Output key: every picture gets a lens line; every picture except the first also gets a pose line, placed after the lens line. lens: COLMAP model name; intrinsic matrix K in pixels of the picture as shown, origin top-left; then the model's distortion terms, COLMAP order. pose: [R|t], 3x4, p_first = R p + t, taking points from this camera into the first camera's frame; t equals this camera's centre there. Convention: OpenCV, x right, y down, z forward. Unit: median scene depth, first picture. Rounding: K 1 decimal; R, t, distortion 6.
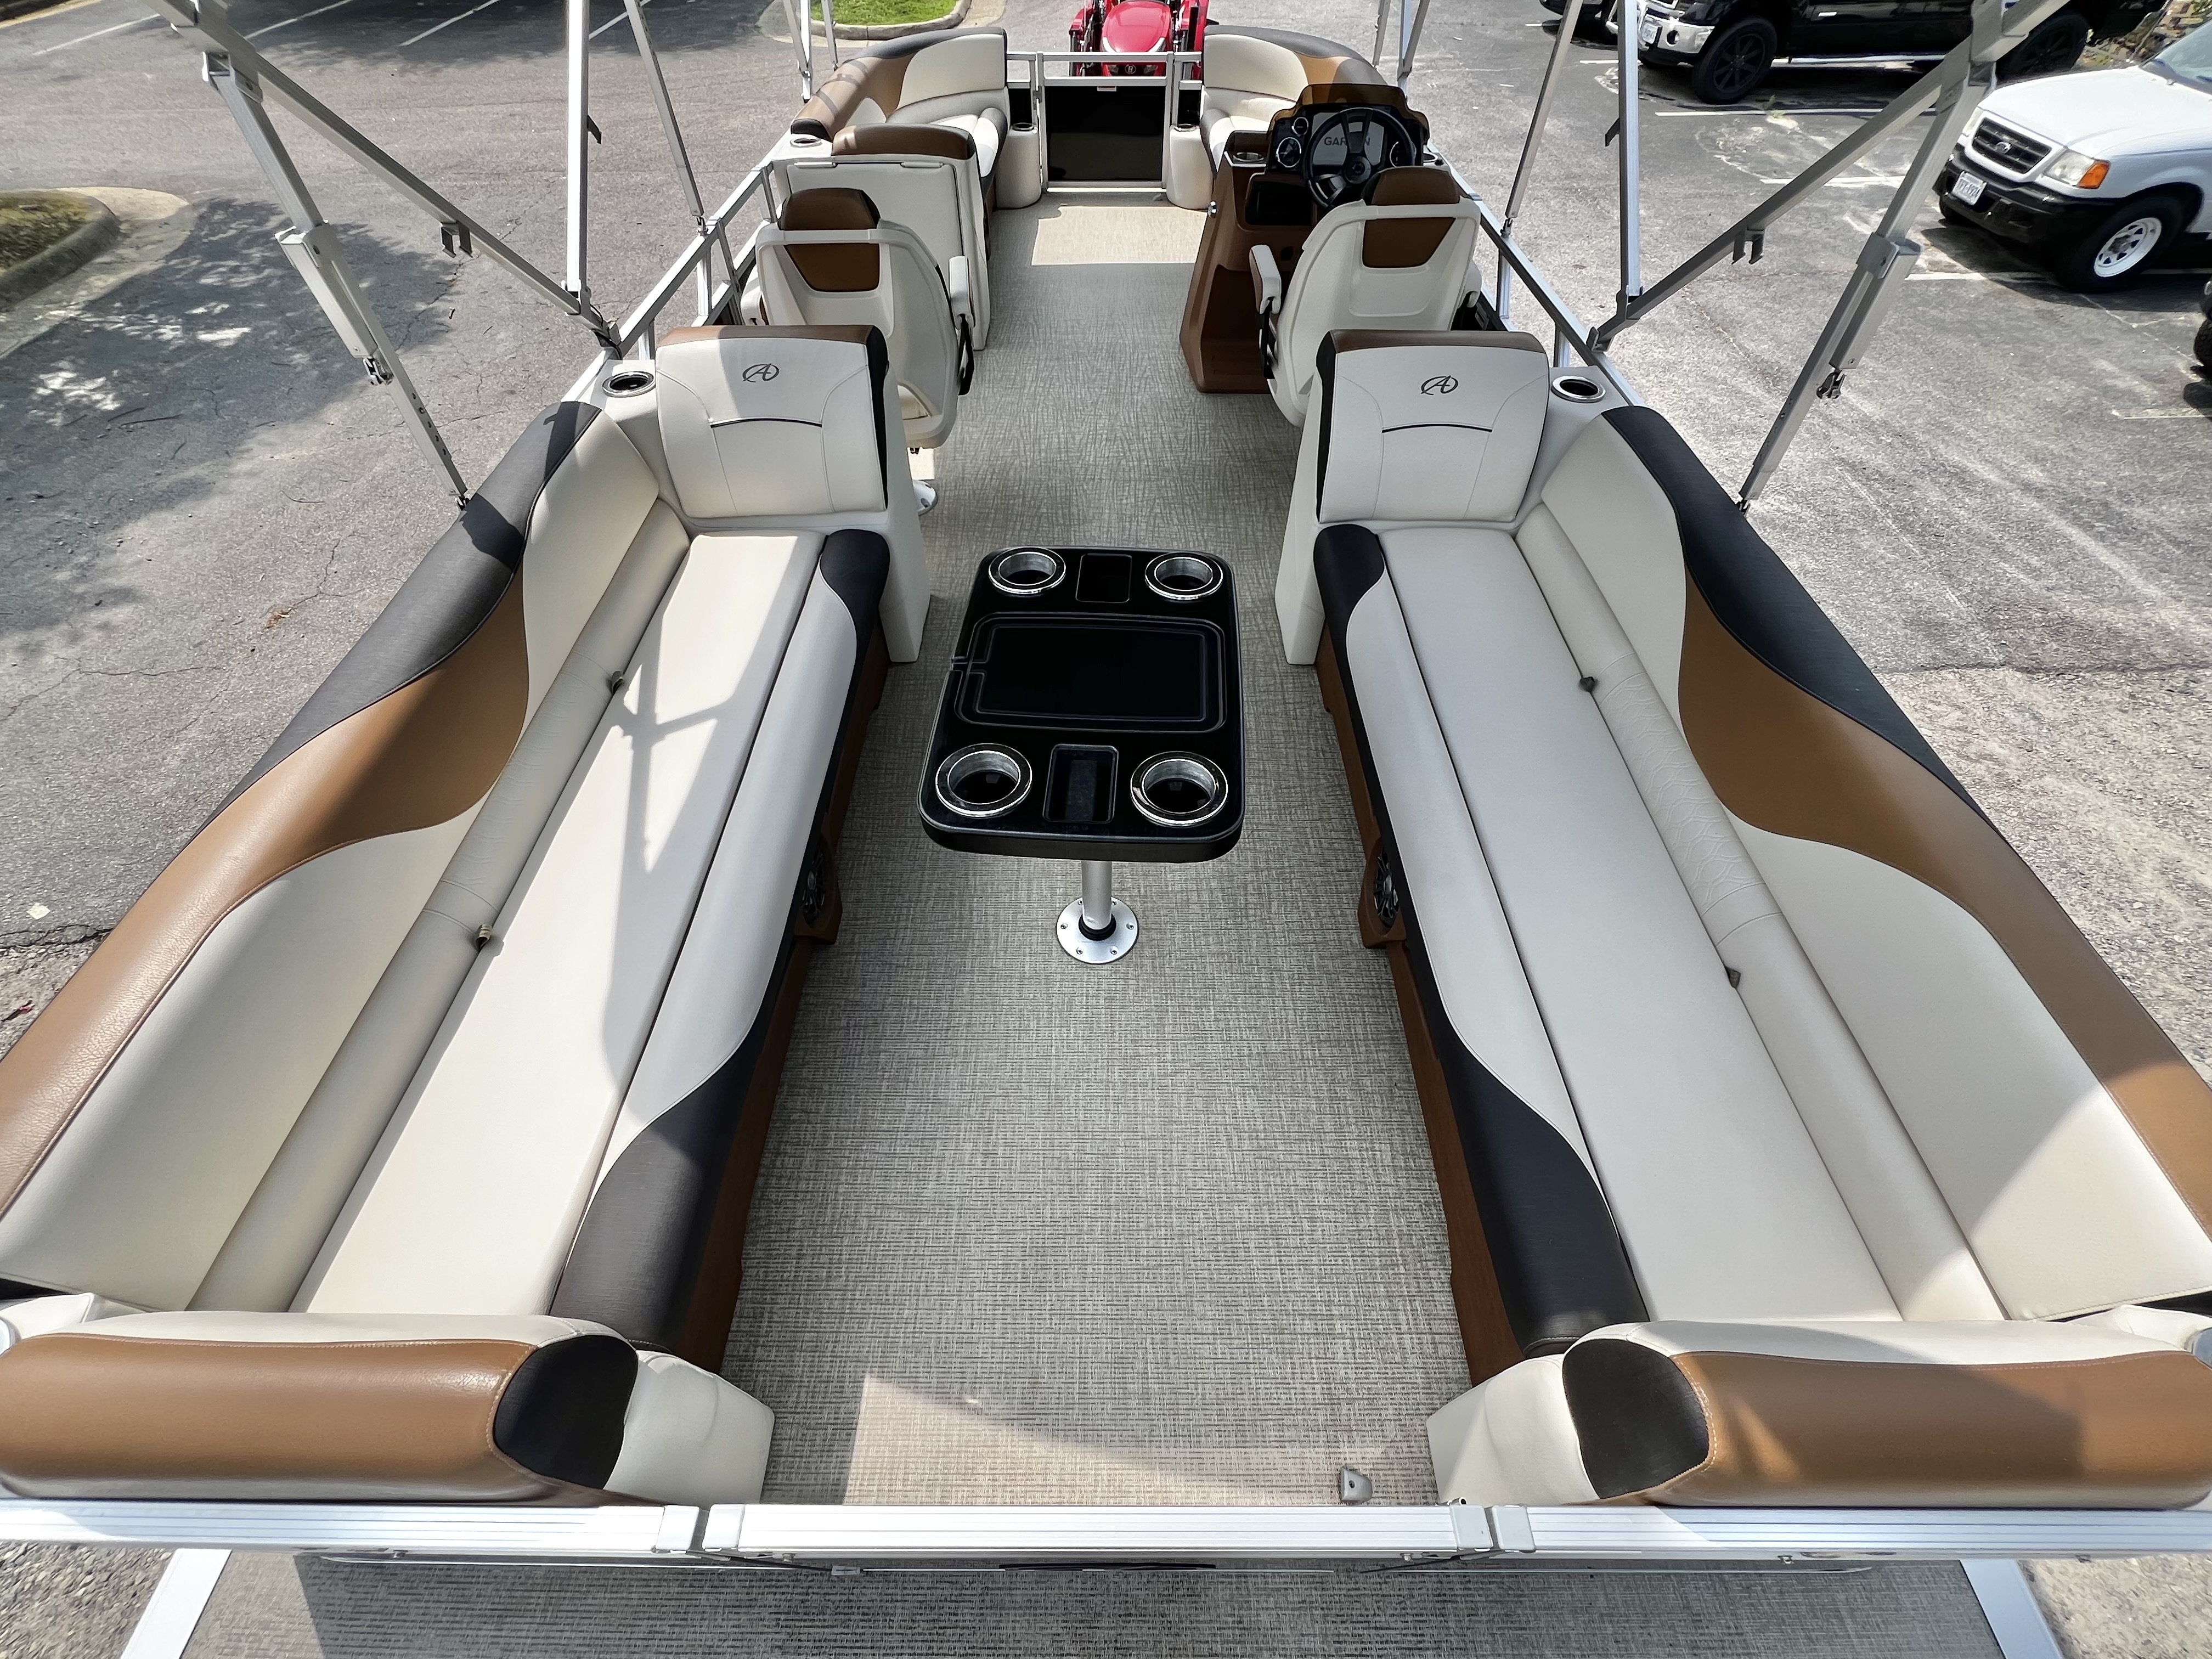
lens RADIAL K [[921.9, 0, 1099.0], [0, 921.9, 831.3], [0, 0, 1]] dist [-0.001719, 0.000189]
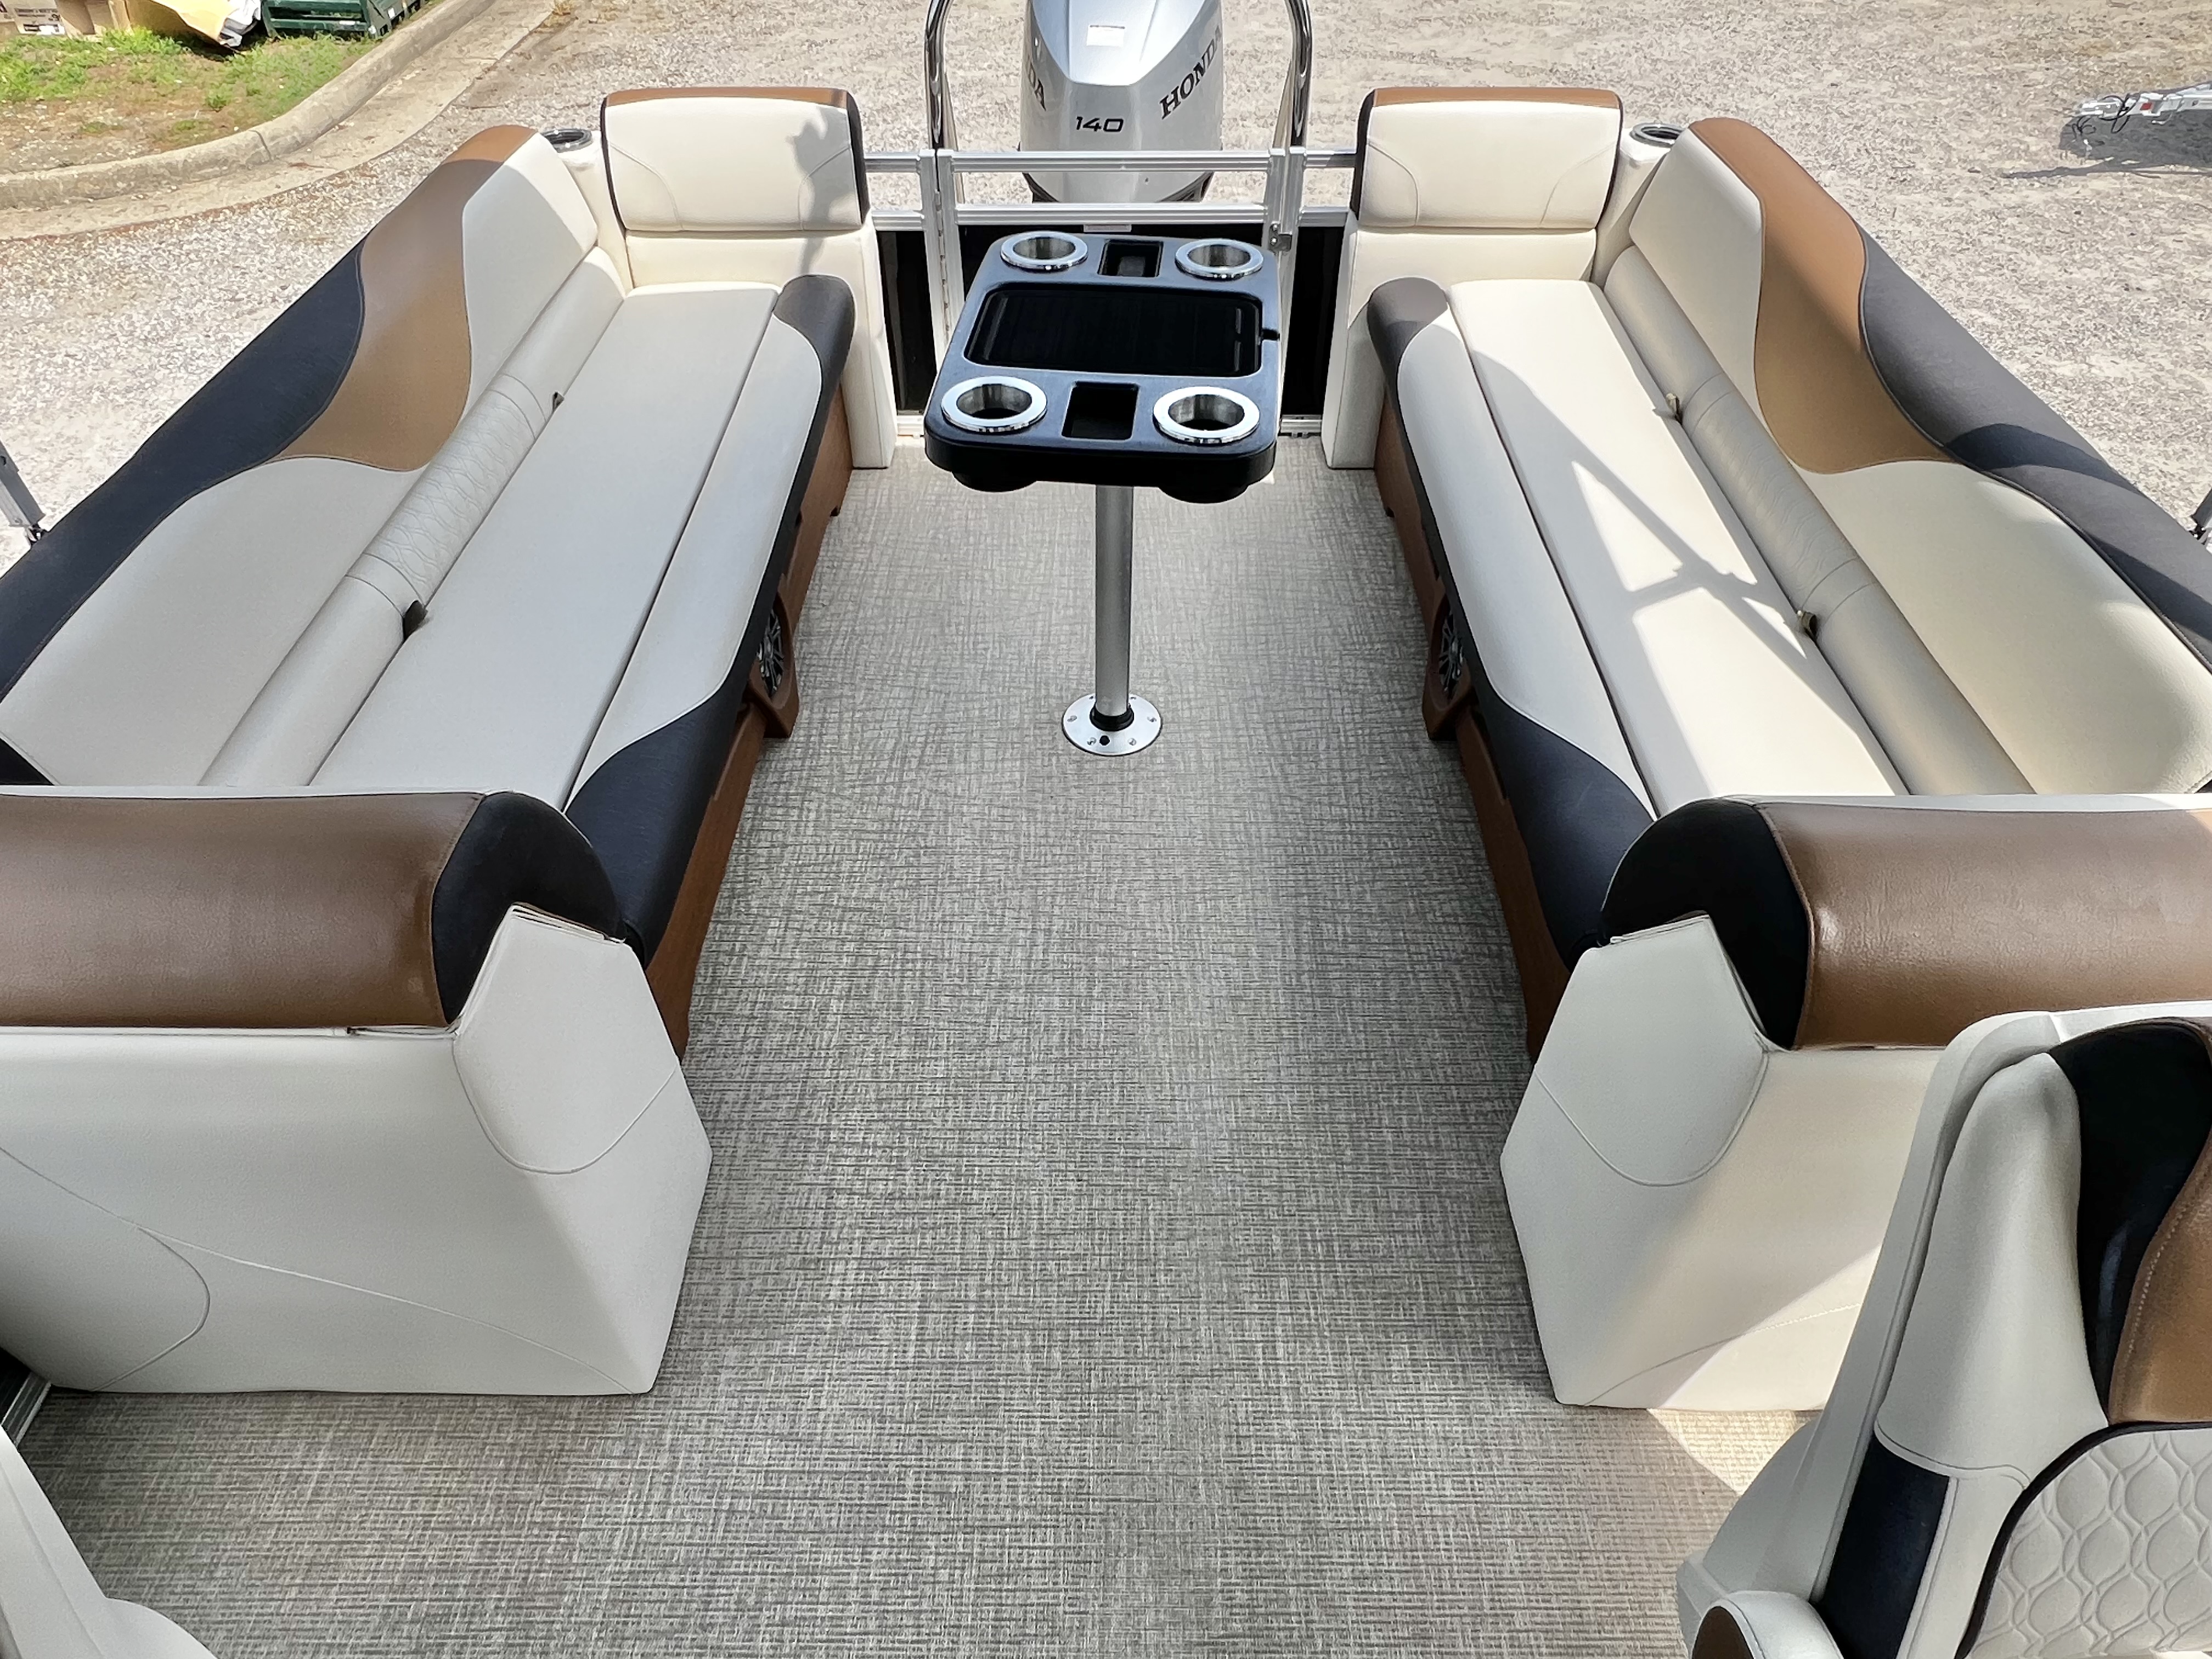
lens RADIAL K [[1350.9, 0, 1096.6], [0, 1350.9, 838.3], [0, 0, 1]] dist [0.001902, -0.001731]
pose [[-0.999975, 0.000018, 0.007131, 0.002725], [0.007111, -0.072891, 0.997315, -1.022237], [0.000537, 0.997340, 0.072889, 0.932742]]
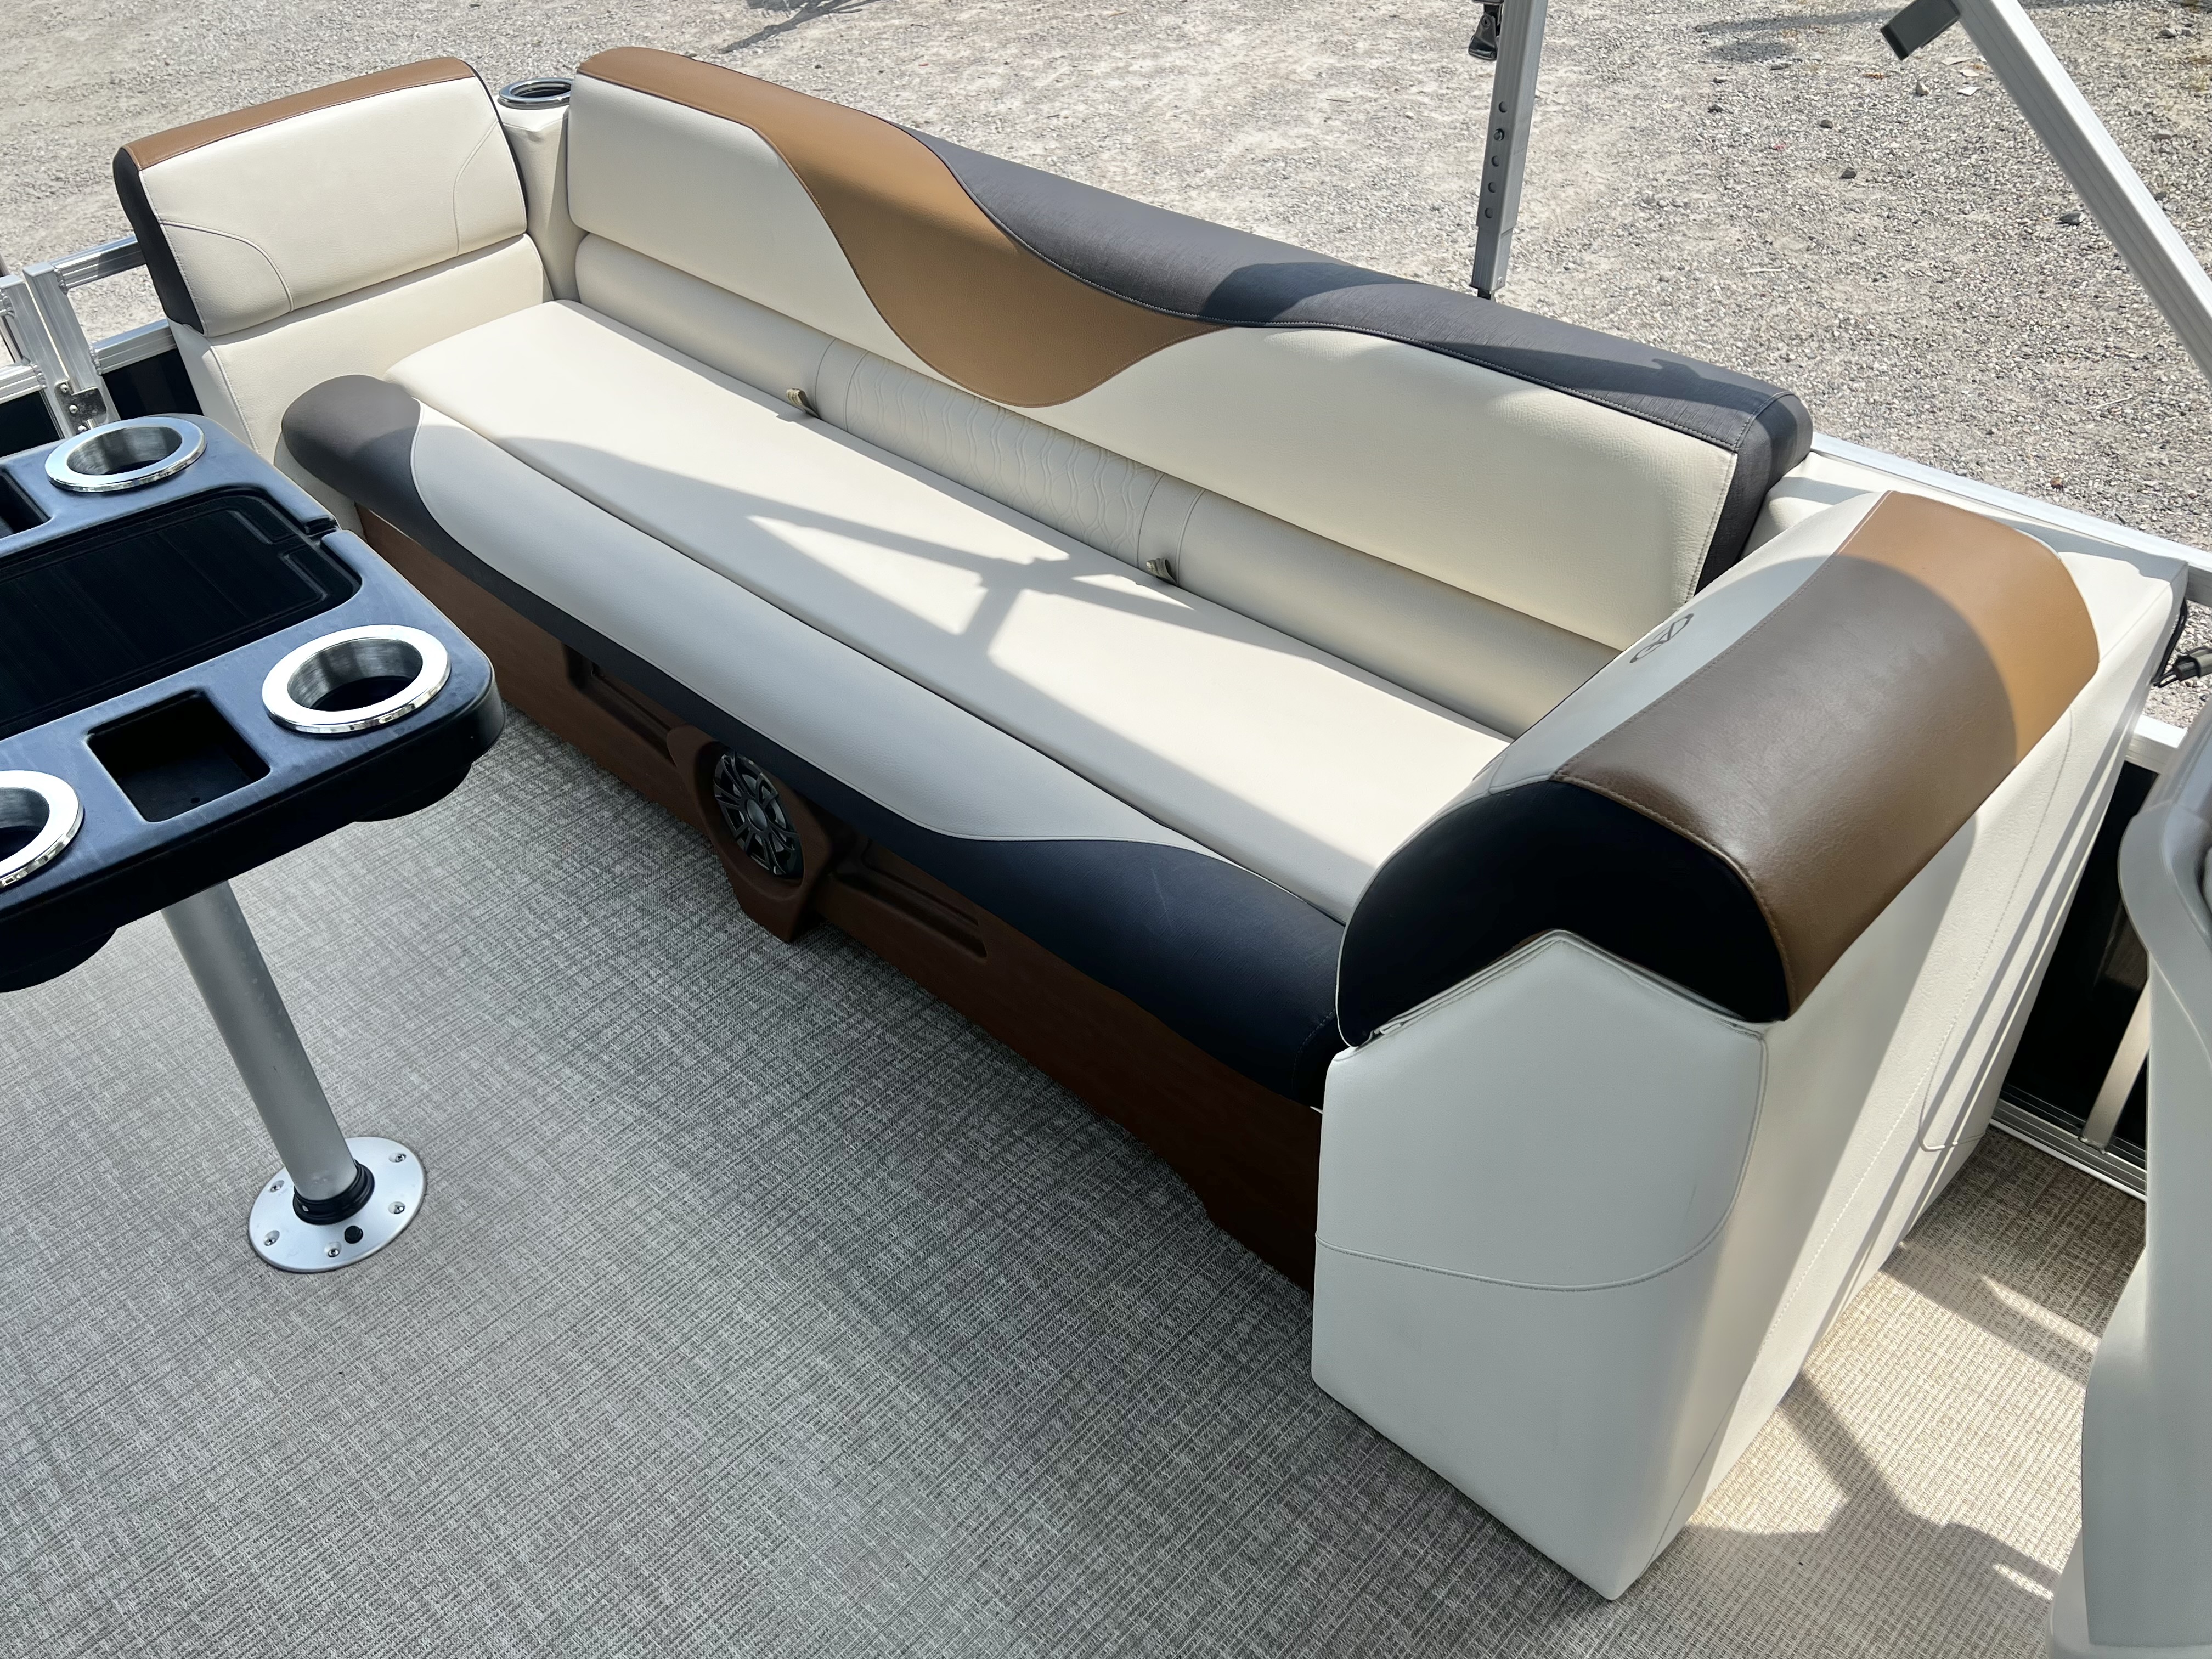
lens RADIAL K [[1820.9, 0, 1117.6], [0, 1820.9, 819.3], [0, 0, 1]] dist [0.058451, -0.065173]
pose [[-0.683685, 0.484041, -0.546149, 0.136698], [-0.528552, 0.187590, 0.827915, -0.875111], [0.503197, 0.854701, 0.127588, 0.836373]]
